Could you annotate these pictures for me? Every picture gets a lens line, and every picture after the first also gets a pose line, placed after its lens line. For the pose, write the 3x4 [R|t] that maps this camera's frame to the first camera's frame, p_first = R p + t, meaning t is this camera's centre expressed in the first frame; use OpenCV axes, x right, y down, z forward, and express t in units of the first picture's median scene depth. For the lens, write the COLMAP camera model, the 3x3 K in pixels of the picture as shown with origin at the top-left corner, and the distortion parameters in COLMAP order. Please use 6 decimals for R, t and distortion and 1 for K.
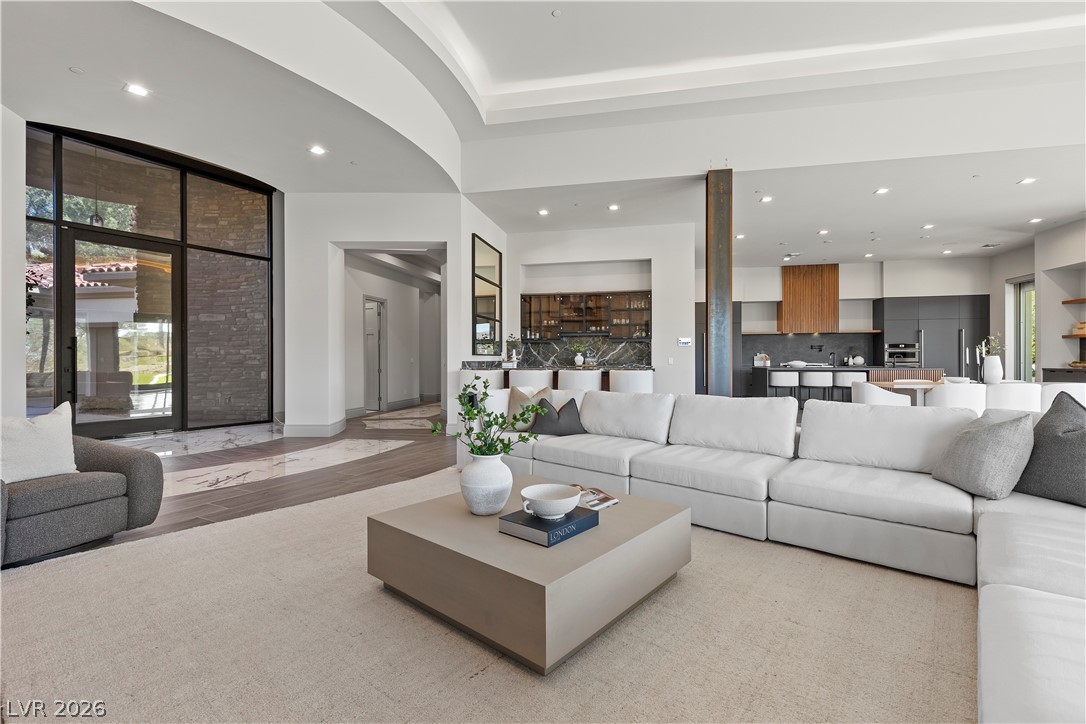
lens RADIAL K [[486.8, 0, 545.8], [0, 486.8, 359.9], [0, 0, 1]] dist [0.006827, -0.000731]
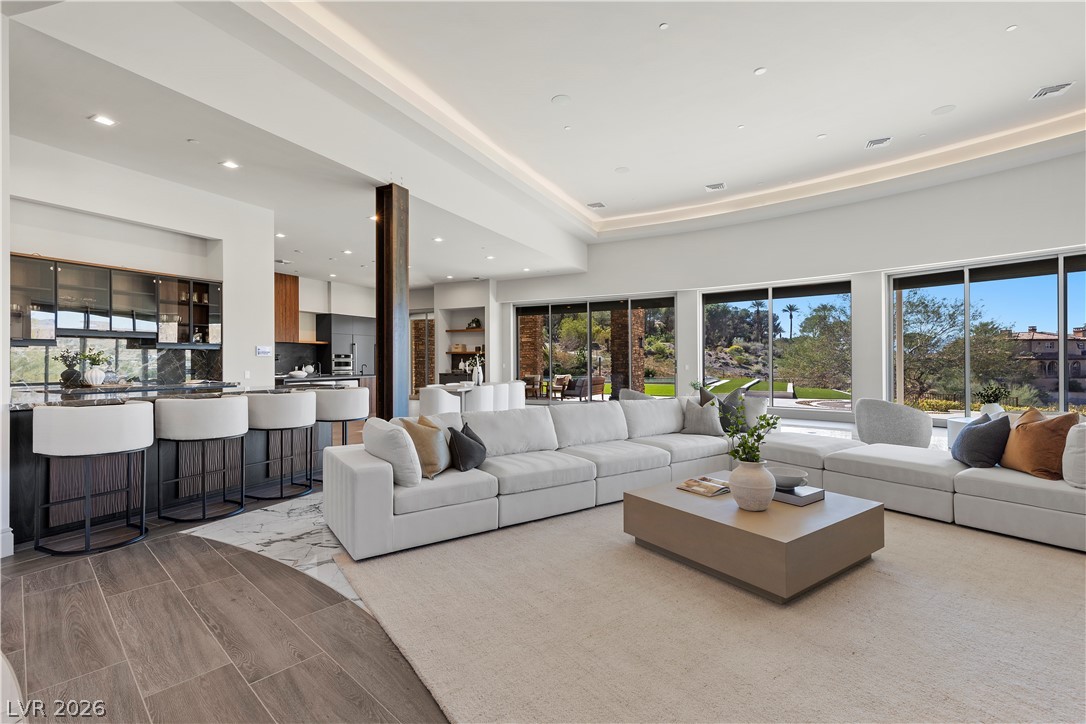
lens RADIAL K [[486.8, 0, 546.0], [0, 486.8, 359.4], [0, 0, 1]] dist [0.006827, -0.000731]
pose [[0.250017, 0.005830, 0.968224, -0.367754], [0.004038, 0.999967, -0.007063, -0.014095], [-0.968233, 0.005675, 0.249985, 0.305196]]
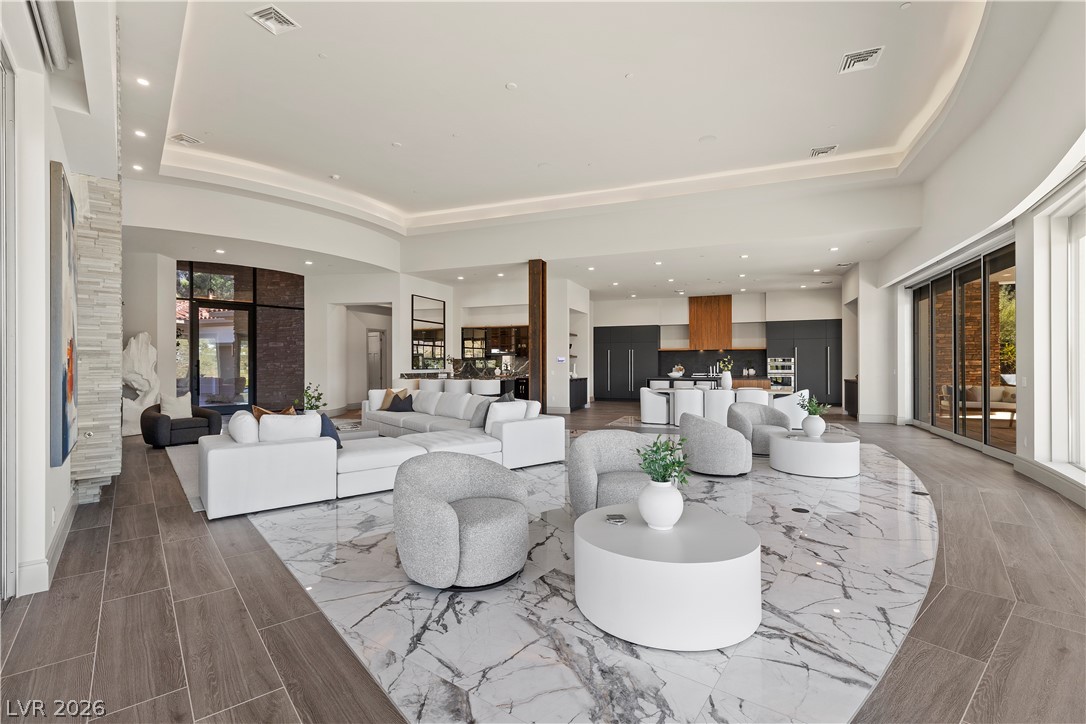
lens RADIAL K [[486.8, 0, 546.8], [0, 486.8, 363.8], [0, 0, 1]] dist [0.006827, -0.000731]
pose [[0.986279, 0.000963, -0.165083, 0.450460], [-0.001568, 0.999993, -0.003537, -0.018824], [0.165079, 0.003747, 0.986273, -0.424677]]
